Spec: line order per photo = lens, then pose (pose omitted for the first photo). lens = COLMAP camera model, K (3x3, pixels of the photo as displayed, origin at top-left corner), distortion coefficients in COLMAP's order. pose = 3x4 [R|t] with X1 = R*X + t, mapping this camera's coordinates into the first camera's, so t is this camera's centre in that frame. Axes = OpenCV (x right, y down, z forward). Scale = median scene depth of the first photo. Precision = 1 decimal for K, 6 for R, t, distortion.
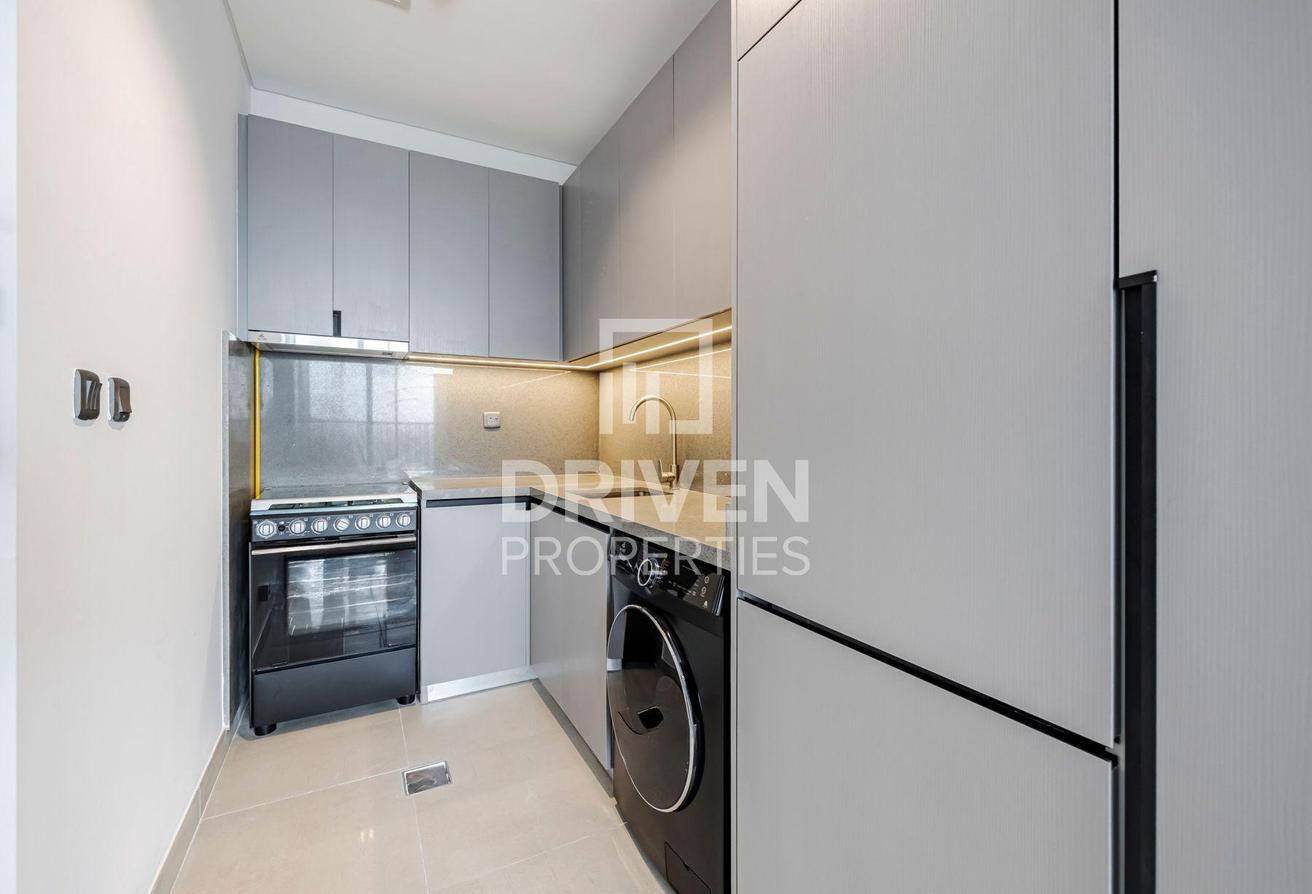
lens RADIAL K [[556.4, 0, 652.9], [0, 556.4, 433.7], [0, 0, 1]] dist [0.000503, 0.000005]
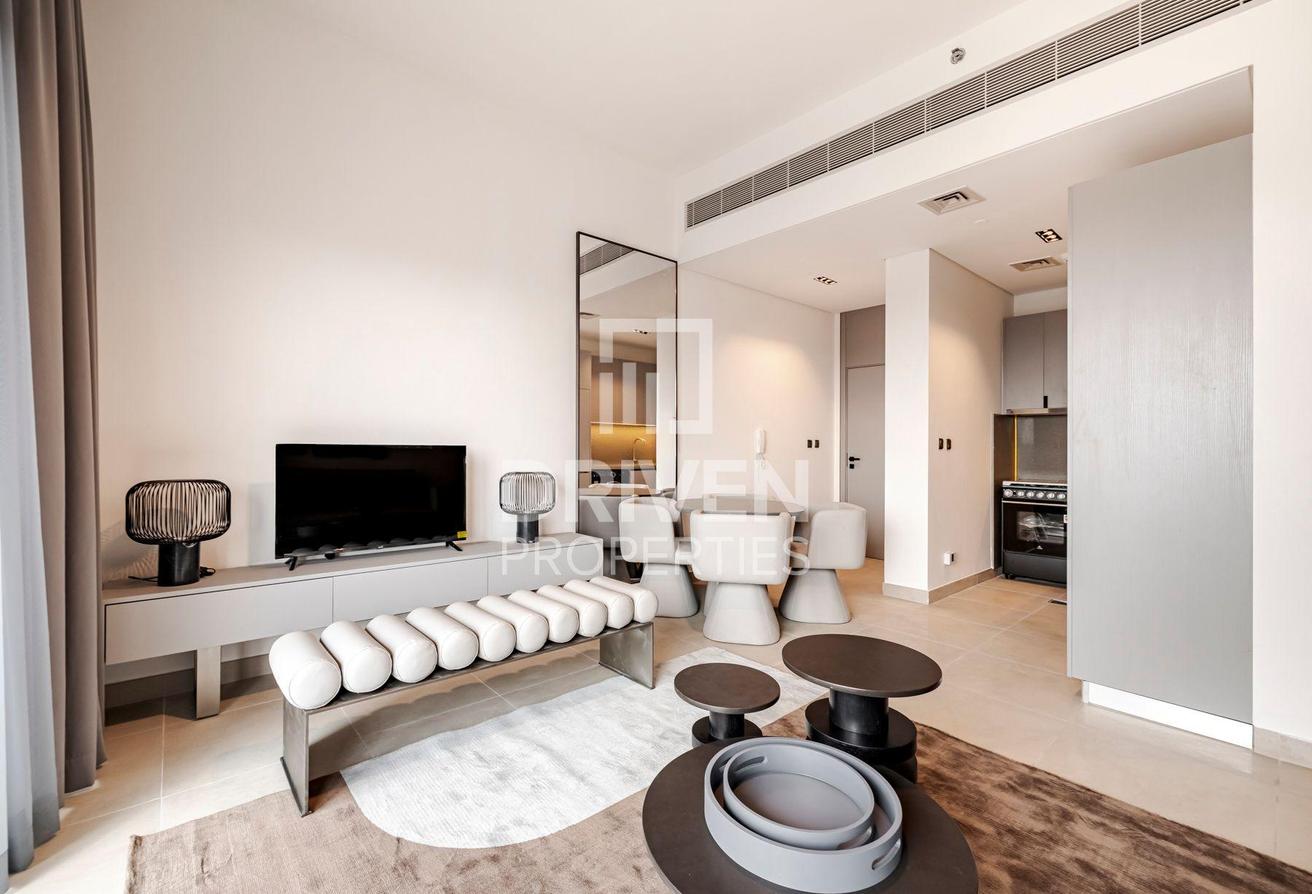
lens RADIAL K [[556.4, 0, 652.9], [0, 556.4, 433.7], [0, 0, 1]] dist [0.000503, 0.000005]
pose [[0.221746, -0.030187, -0.974637, 1.340503], [-0.016089, 0.999271, -0.034611, 0.020032], [0.974972, 0.023355, 0.221099, -1.062857]]
